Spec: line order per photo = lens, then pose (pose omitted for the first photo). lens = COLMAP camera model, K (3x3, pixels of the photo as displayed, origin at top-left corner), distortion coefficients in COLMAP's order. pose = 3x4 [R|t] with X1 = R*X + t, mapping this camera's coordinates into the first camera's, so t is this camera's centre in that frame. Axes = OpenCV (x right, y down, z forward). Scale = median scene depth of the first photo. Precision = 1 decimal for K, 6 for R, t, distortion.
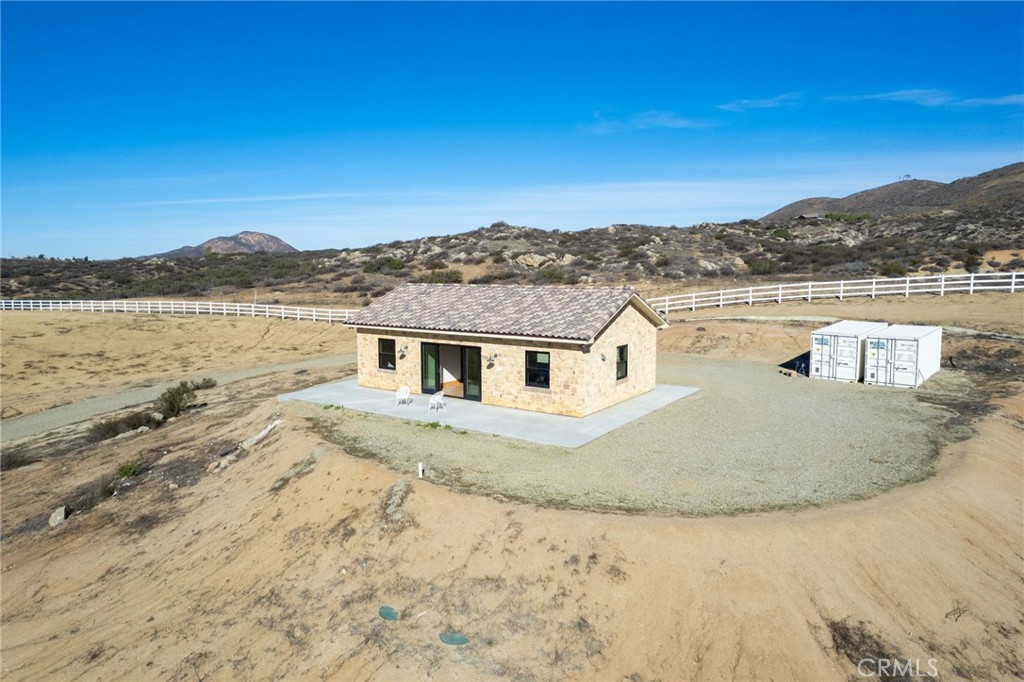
lens RADIAL K [[588.5, 0, 512.0], [0, 588.5, 341.0], [0, 0, 1]] dist [-0.000620, 0.000166]
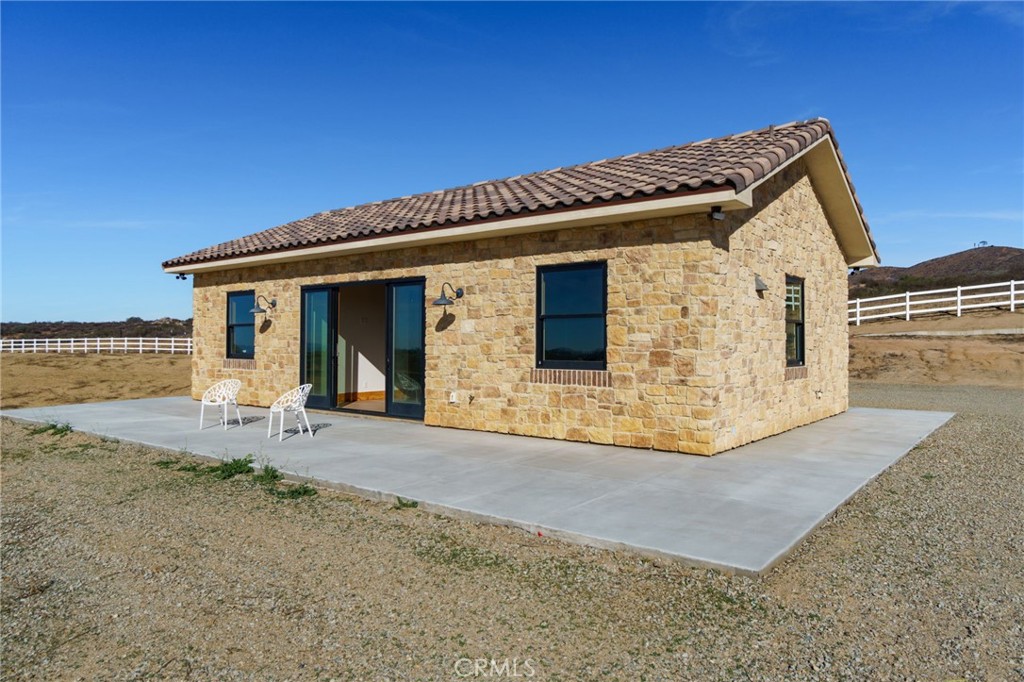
lens RADIAL K [[650.2, 0, 512.0], [0, 650.2, 341.0], [0, 0, 1]] dist [0.010153, 0.002724]
pose [[0.998416, 0.007262, -0.055791, 0.028921], [-0.013404, 0.993783, -0.110524, 0.100574], [0.054642, 0.111097, 0.992306, 0.593078]]
